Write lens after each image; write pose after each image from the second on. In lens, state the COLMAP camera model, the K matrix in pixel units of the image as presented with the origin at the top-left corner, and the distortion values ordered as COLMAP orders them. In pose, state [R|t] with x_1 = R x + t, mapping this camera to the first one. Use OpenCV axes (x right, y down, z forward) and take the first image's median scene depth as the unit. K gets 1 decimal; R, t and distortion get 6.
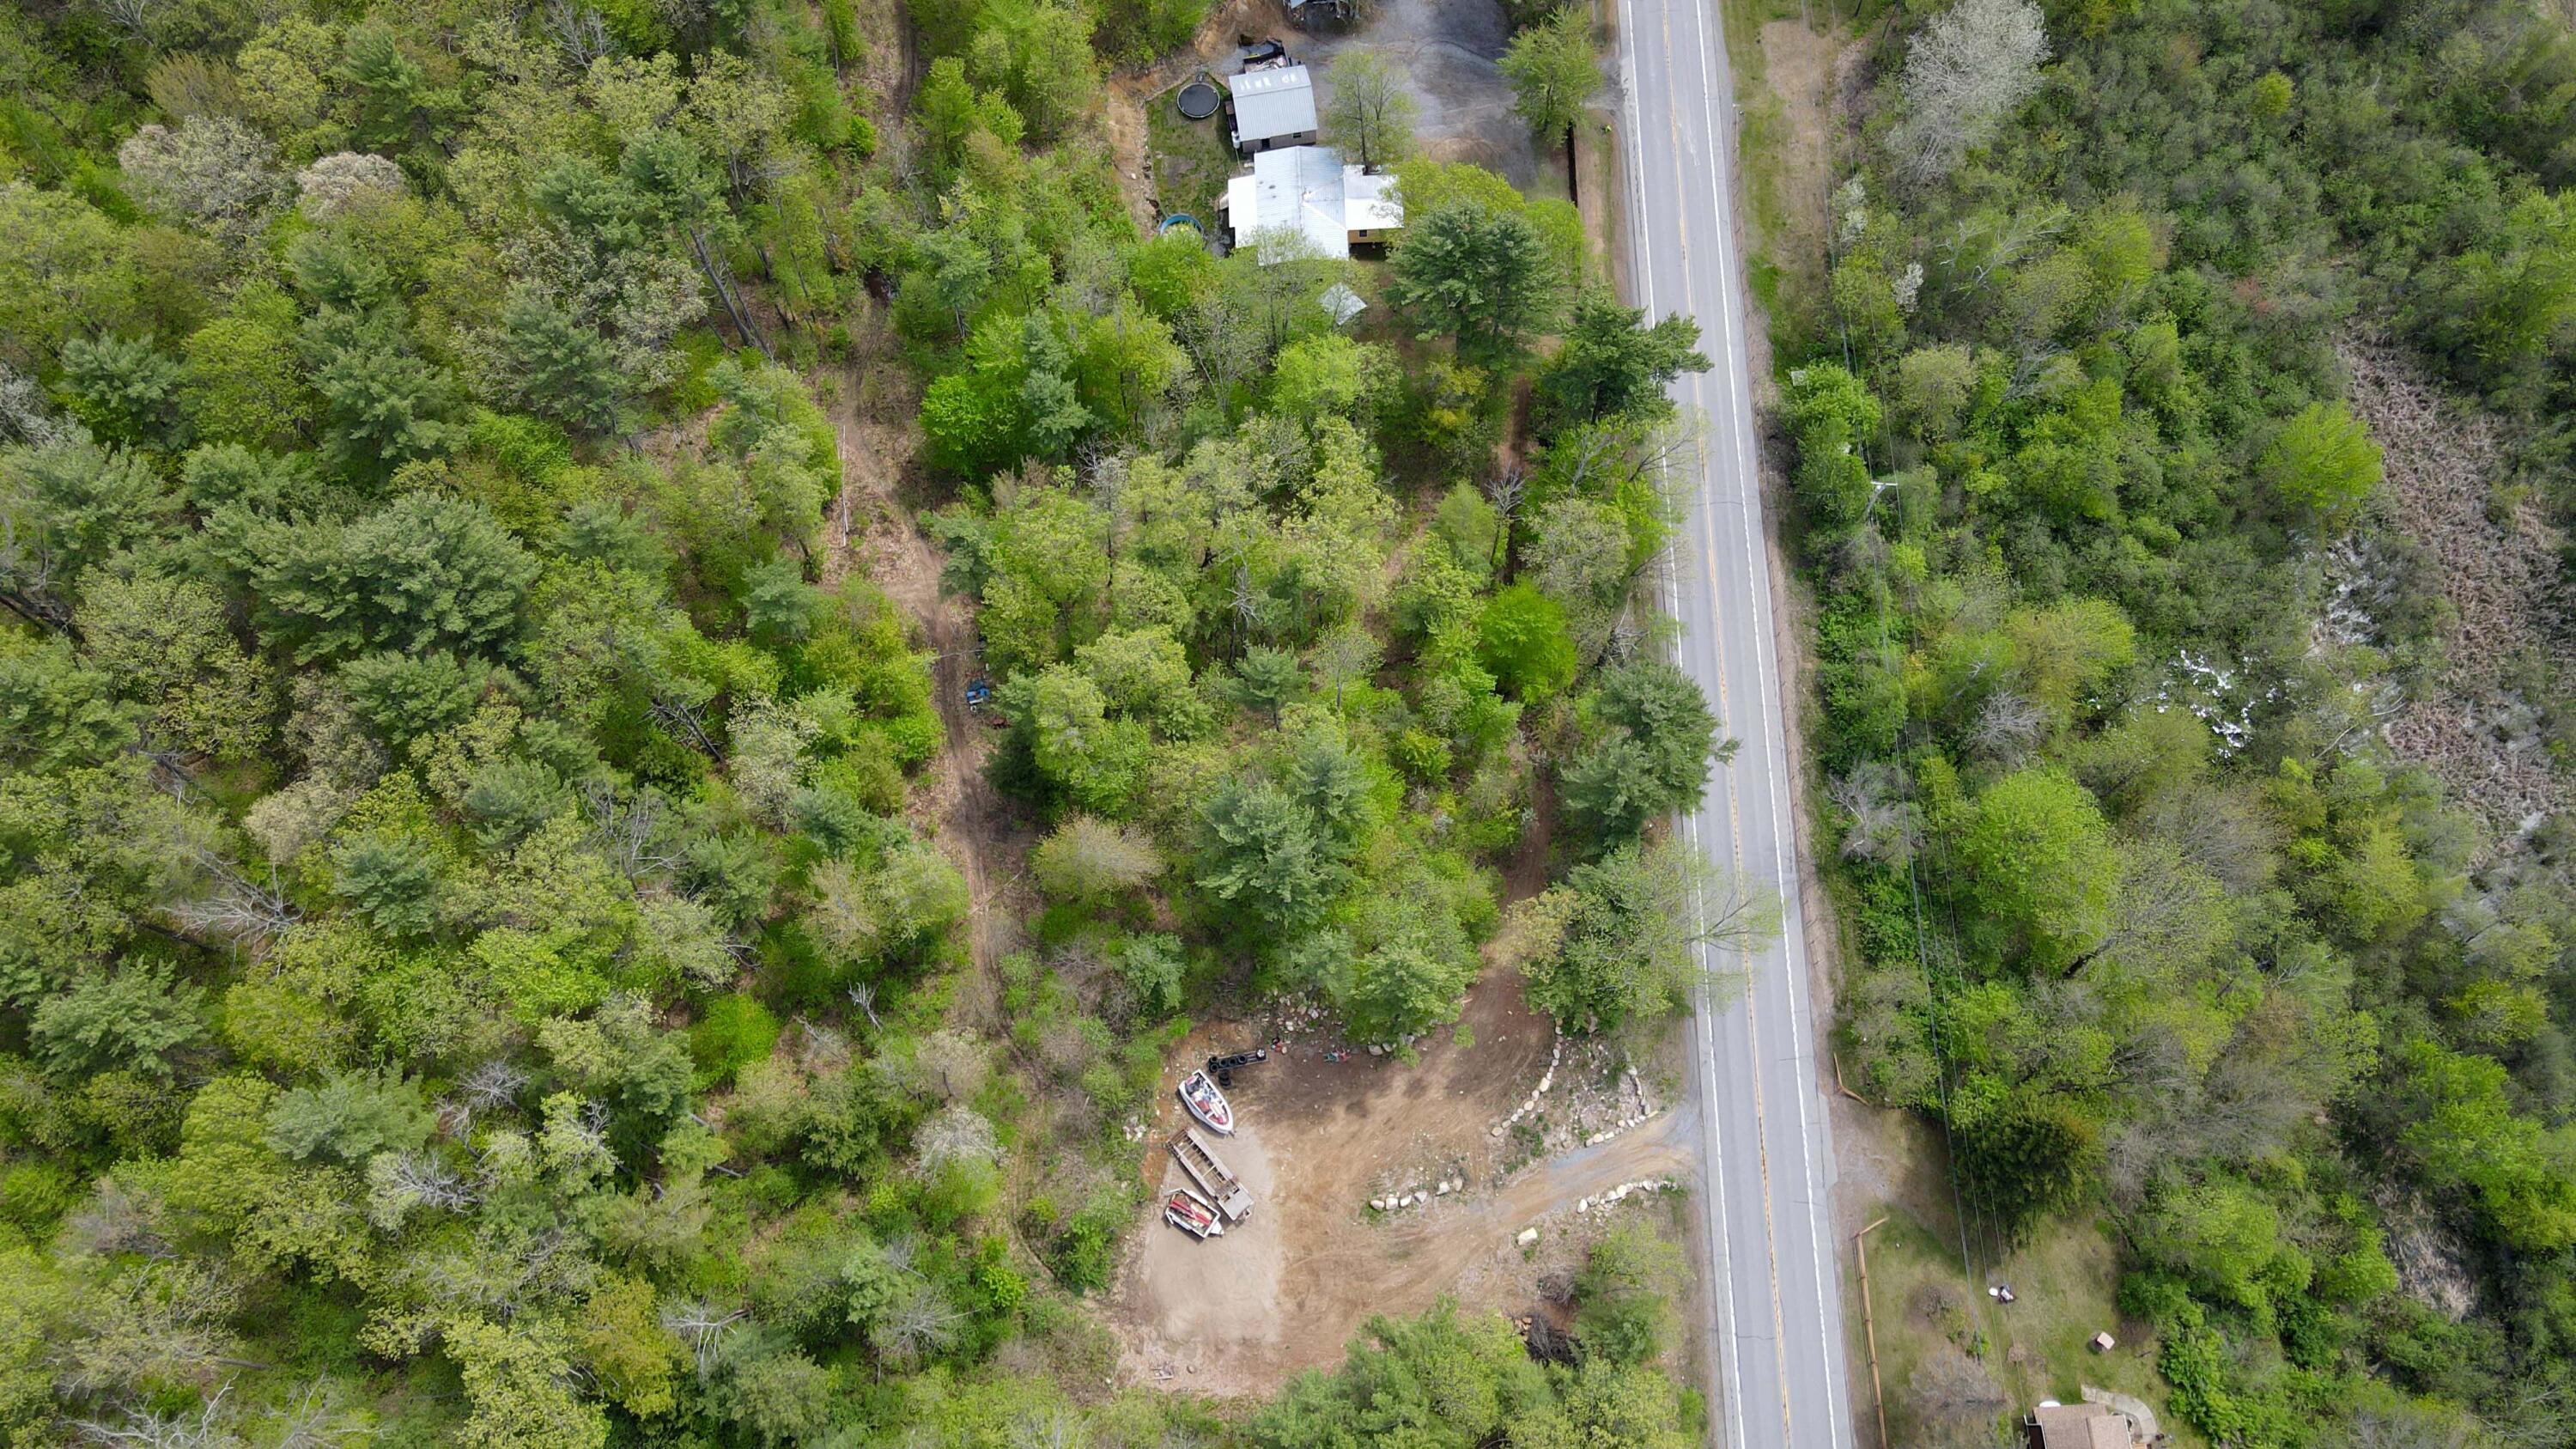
lens RADIAL K [[1895.5, 0, 1282.8], [0, 1895.5, 720.6], [0, 0, 1]] dist [0.000052, 0.028789]
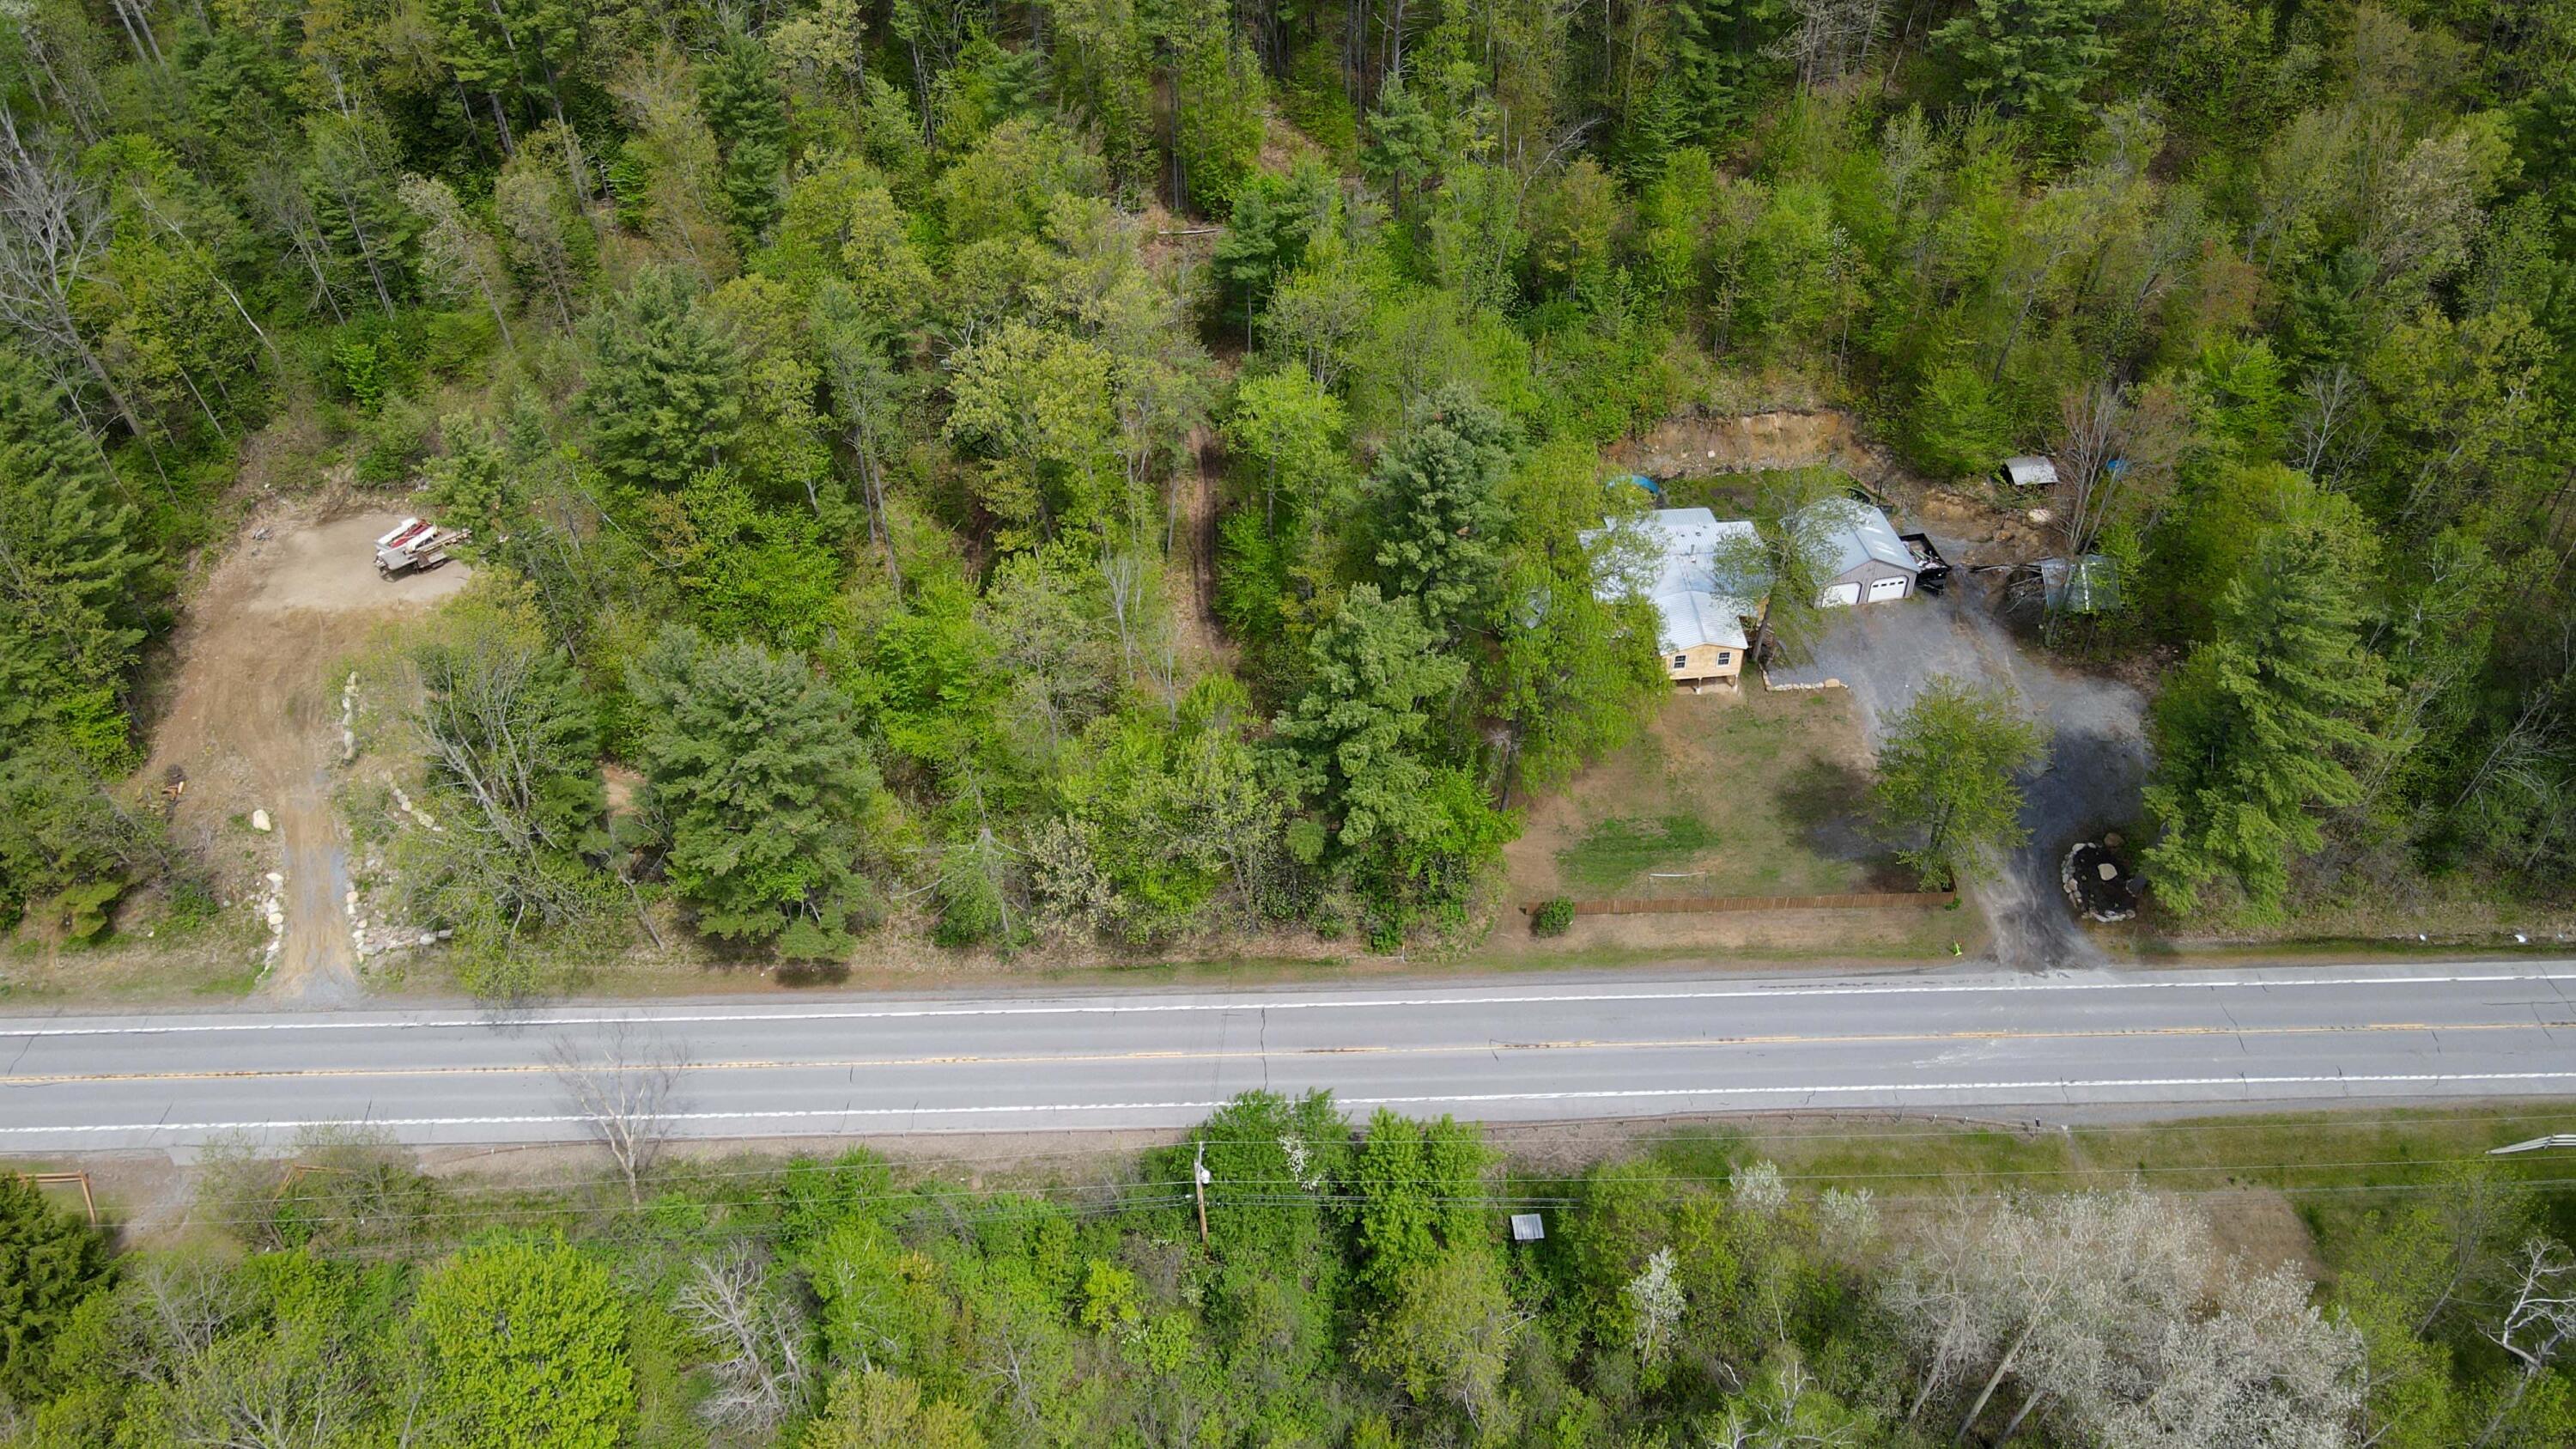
lens RADIAL K [[1895.5, 0, 1295.0], [0, 1895.5, 716.0], [0, 0, 1]] dist [0.000052, 0.028789]
pose [[0.011381, 0.703516, -0.710588, 0.678634], [-0.927220, 0.273464, 0.255892, -0.362185], [0.374345, 0.655959, 0.655426, 0.589973]]
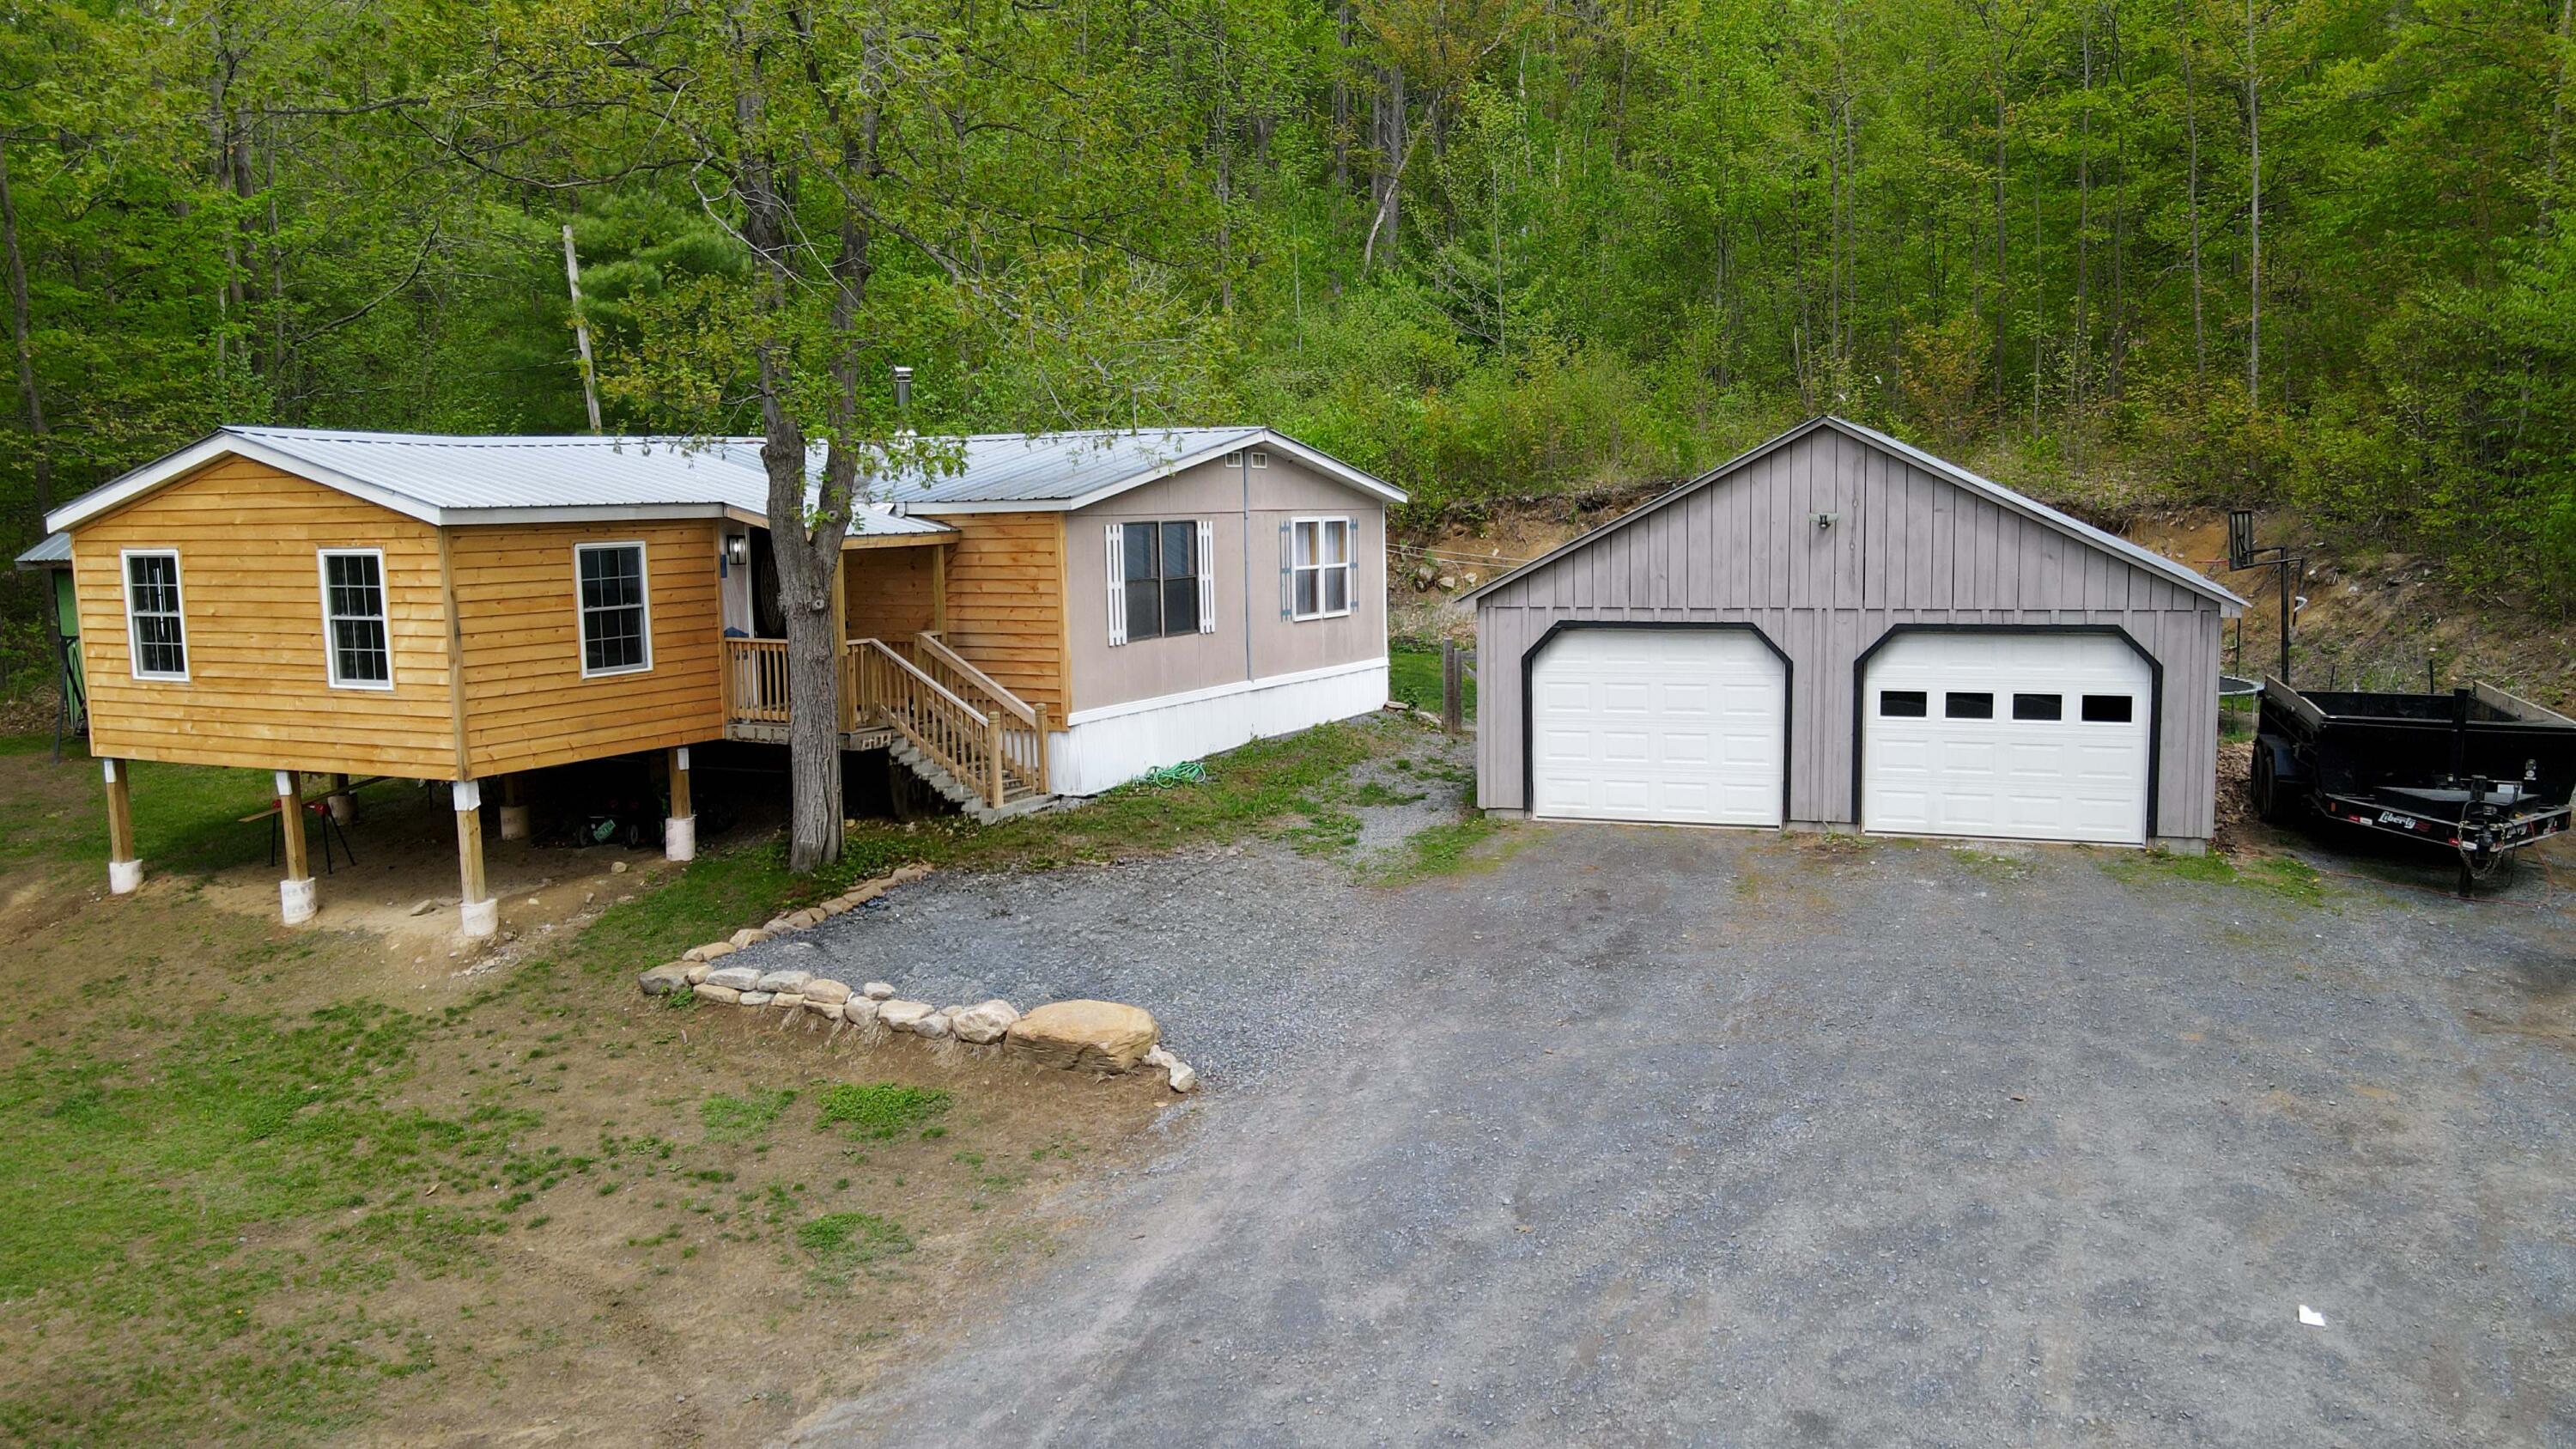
lens RADIAL K [[1895.5, 0, 1290.9], [0, 1895.5, 728.3], [0, 0, 1]] dist [0.000052, 0.028789]
pose [[-0.508505, 0.144815, -0.848794, 0.144387], [-0.793506, 0.303925, 0.527236, -0.436902], [0.334321, 0.941625, -0.039636, 1.218938]]
